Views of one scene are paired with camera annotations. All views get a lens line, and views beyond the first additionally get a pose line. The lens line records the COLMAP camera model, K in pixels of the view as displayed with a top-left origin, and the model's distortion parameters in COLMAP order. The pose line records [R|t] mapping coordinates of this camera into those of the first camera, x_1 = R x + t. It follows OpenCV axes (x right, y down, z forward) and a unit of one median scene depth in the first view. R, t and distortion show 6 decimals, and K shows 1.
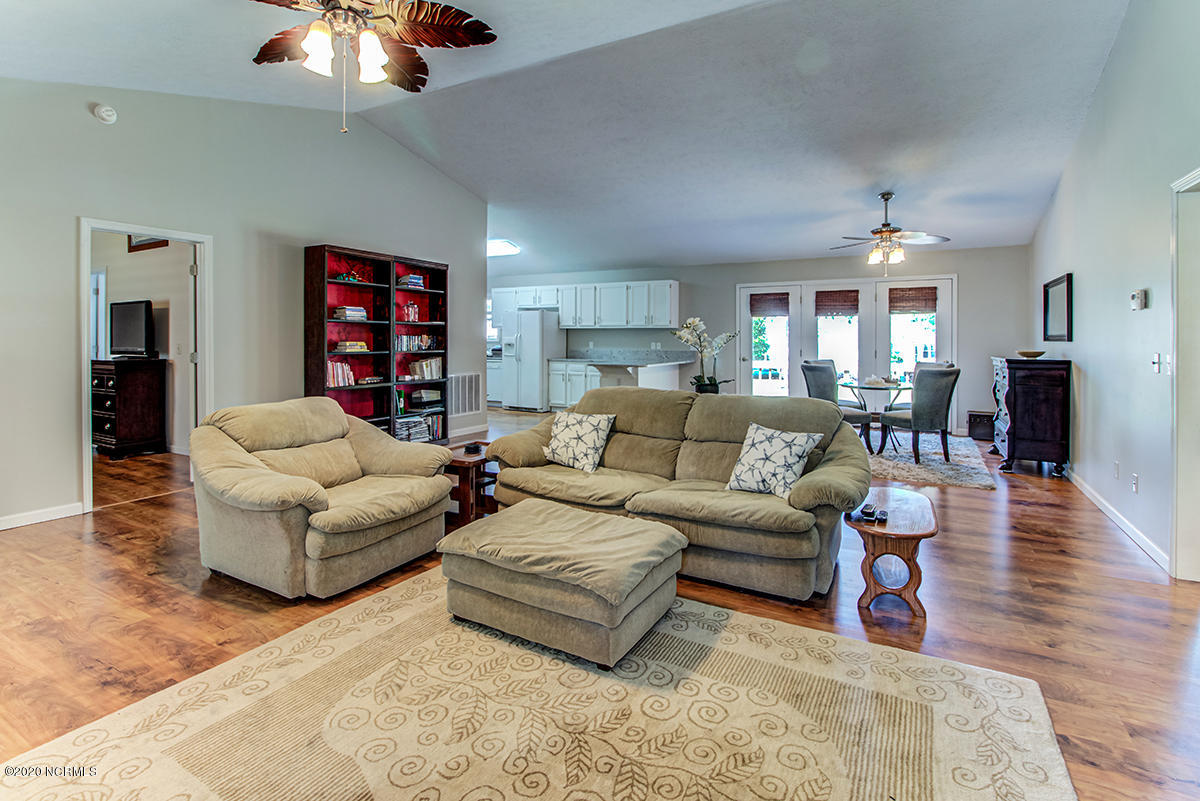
lens RADIAL K [[572.4, 0, 609.2], [0, 572.4, 351.0], [0, 0, 1]] dist [0.000485, -0.012460]
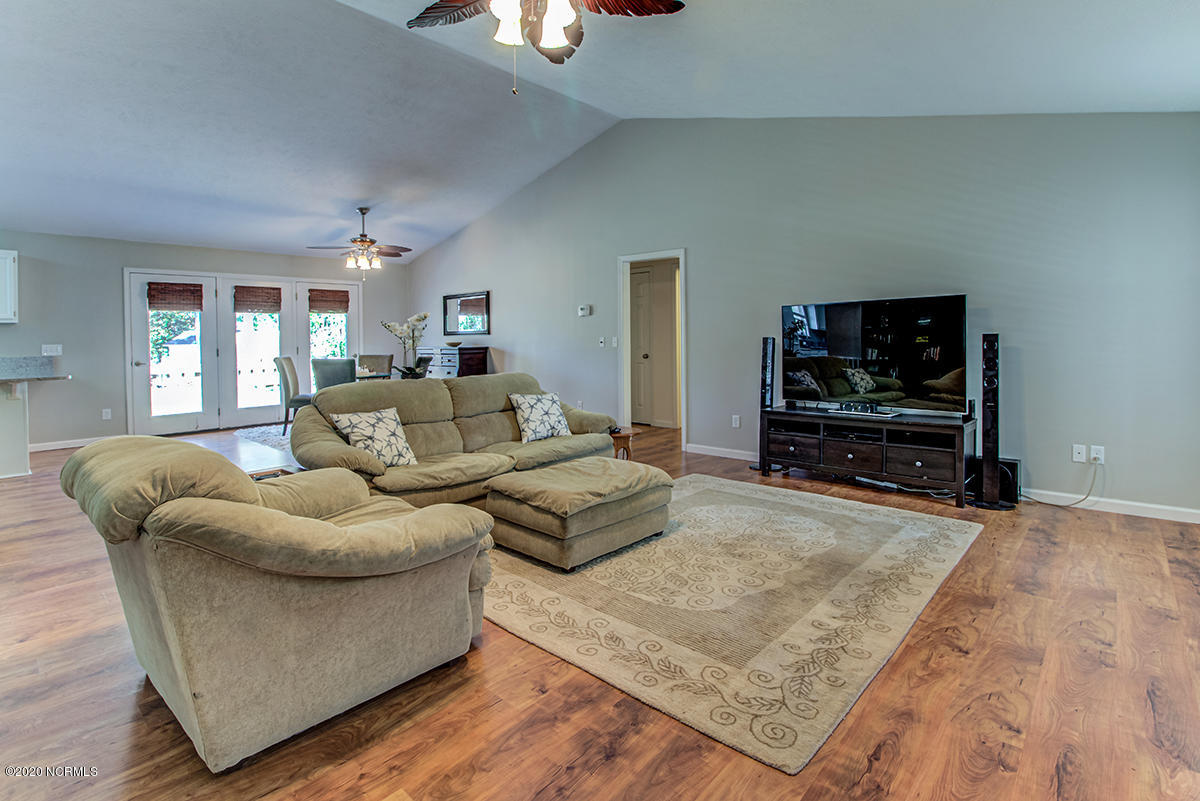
lens RADIAL K [[572.4, 0, 609.2], [0, 572.4, 351.0], [0, 0, 1]] dist [0.000485, -0.012460]
pose [[0.230353, -0.029695, 0.972654, -1.058917], [0.036196, 0.999104, 0.021930, 0.008902], [-0.972434, 0.030154, 0.231221, 0.516452]]
